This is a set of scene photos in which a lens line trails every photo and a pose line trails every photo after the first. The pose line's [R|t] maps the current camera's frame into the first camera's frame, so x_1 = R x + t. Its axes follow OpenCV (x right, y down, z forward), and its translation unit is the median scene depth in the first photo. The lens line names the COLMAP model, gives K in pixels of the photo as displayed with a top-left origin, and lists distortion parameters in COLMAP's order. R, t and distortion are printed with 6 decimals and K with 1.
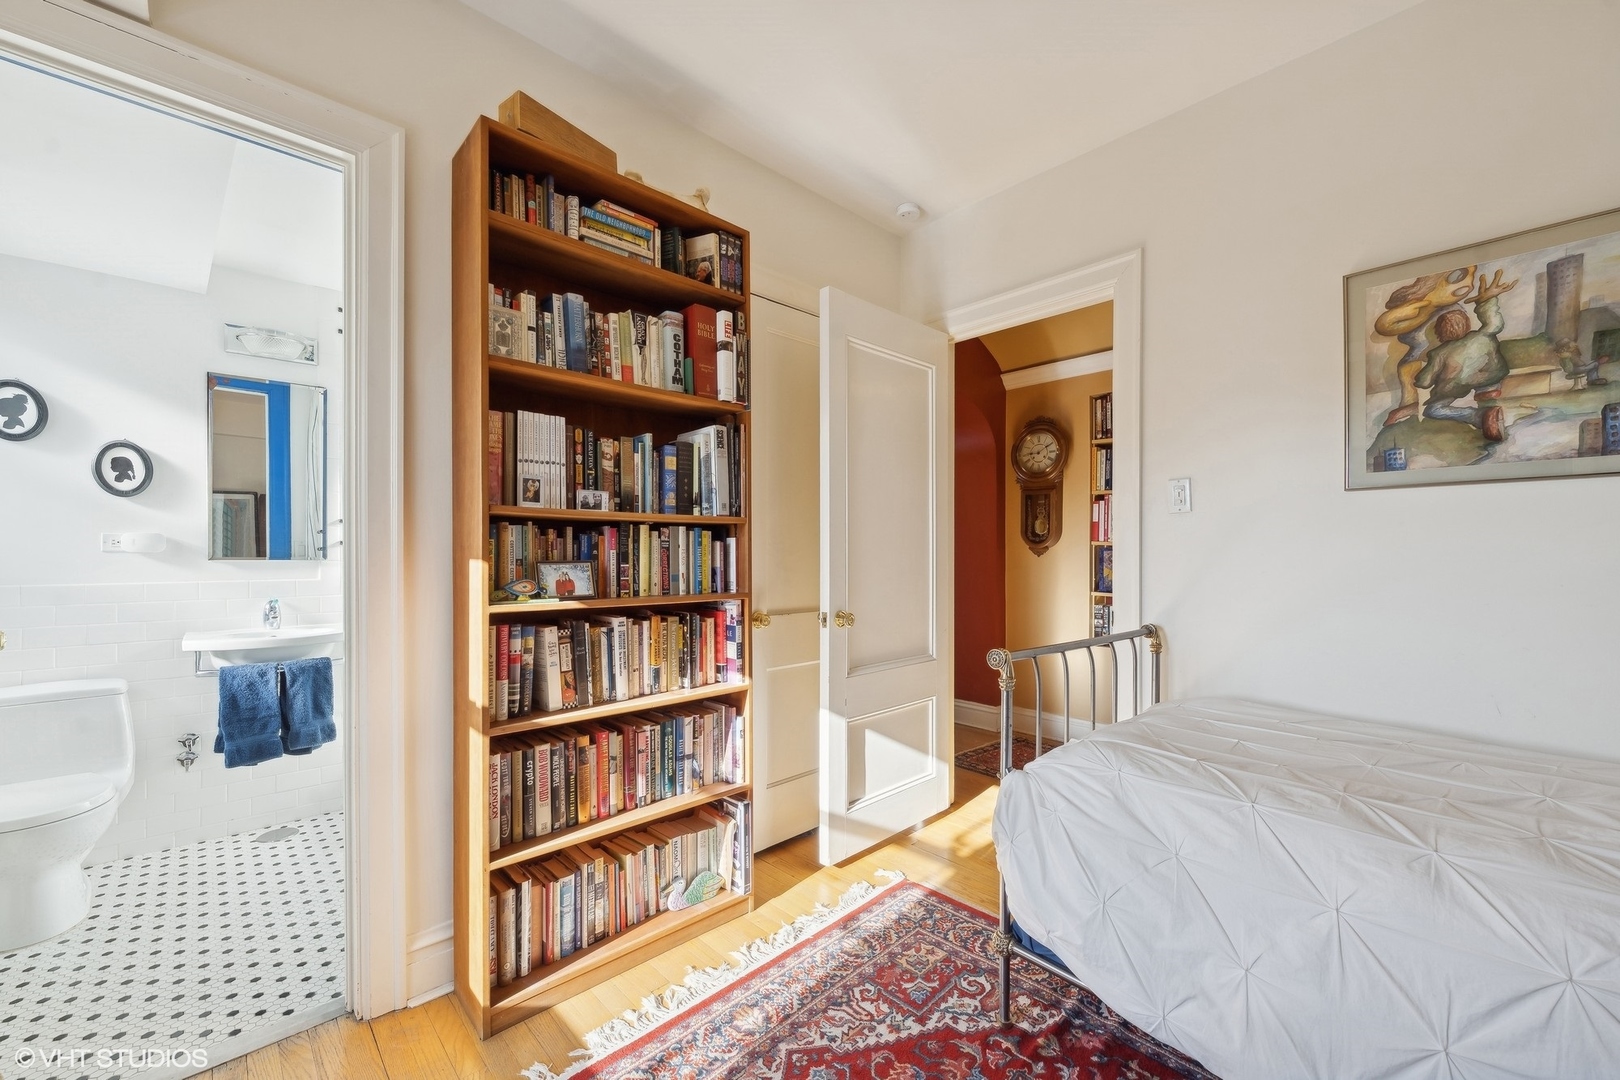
lens RADIAL K [[648.7, 0, 801.4], [0, 648.7, 555.1], [0, 0, 1]] dist [-0.002586, 0.000300]
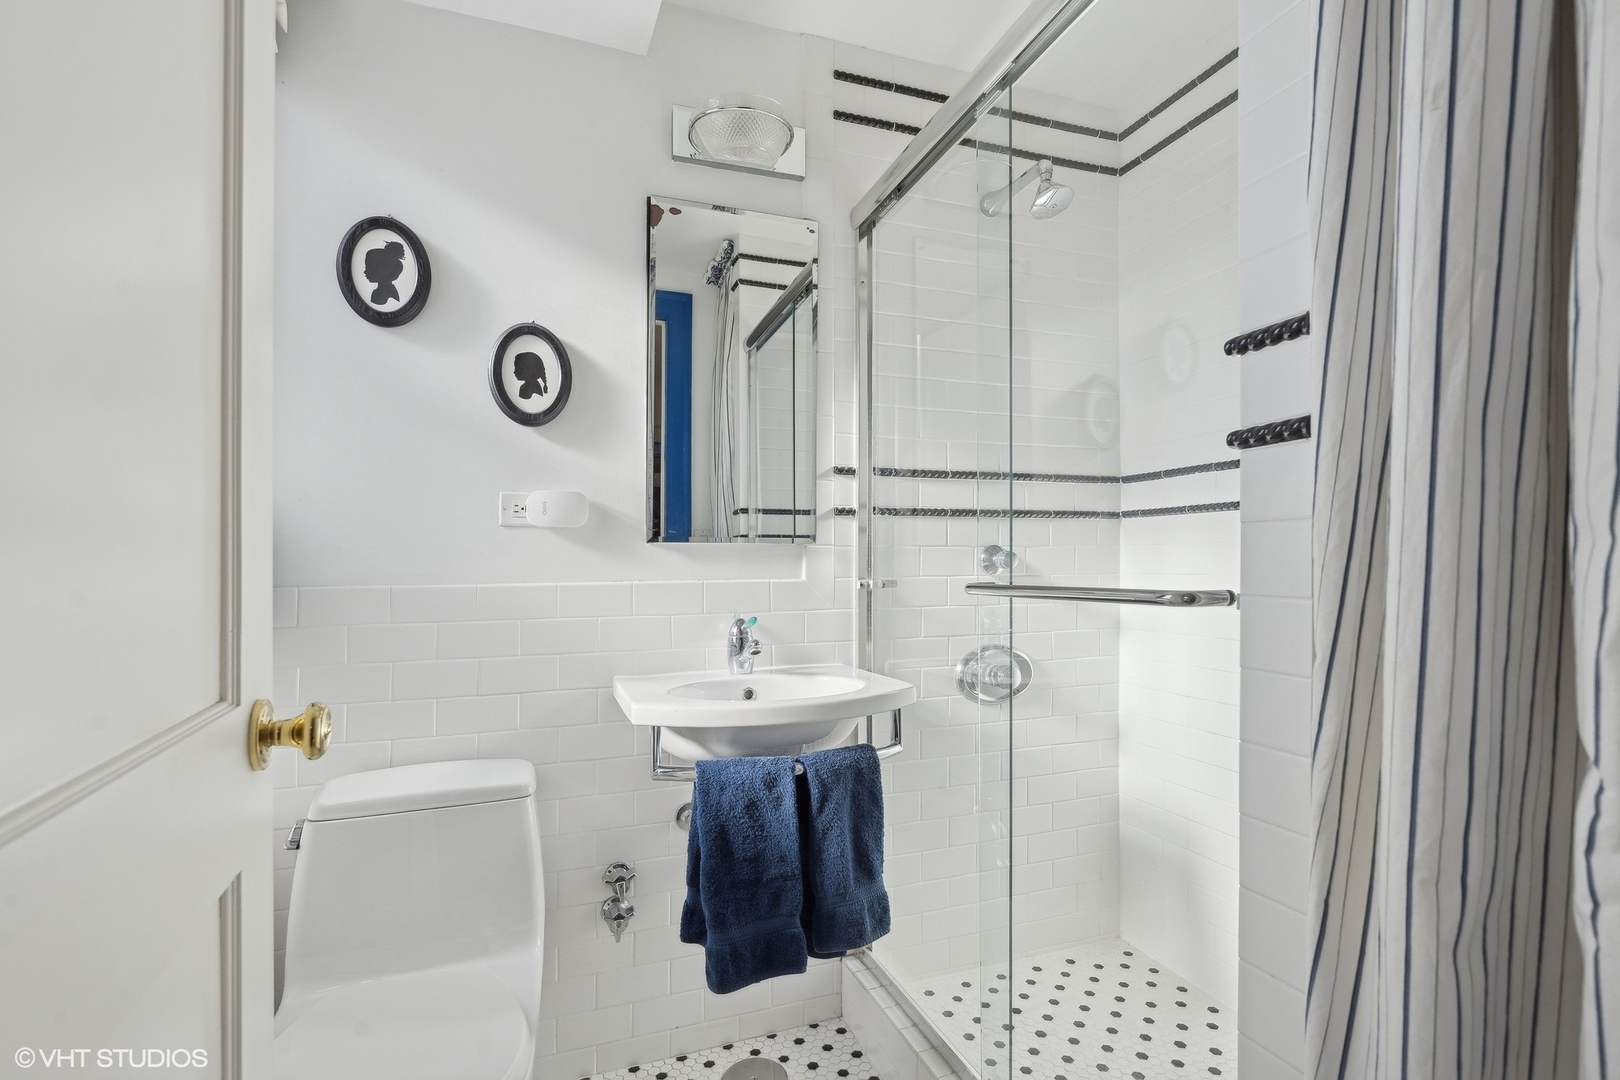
lens RADIAL K [[739.9, 0, 815.4], [0, 739.9, 537.8], [0, 0, 1]] dist [0.001374, 0.000064]
pose [[0.927426, -0.020037, -0.373470, -0.592602], [0.007730, 0.999377, -0.034423, 0.028700], [0.373927, 0.029038, 0.927003, 0.511856]]
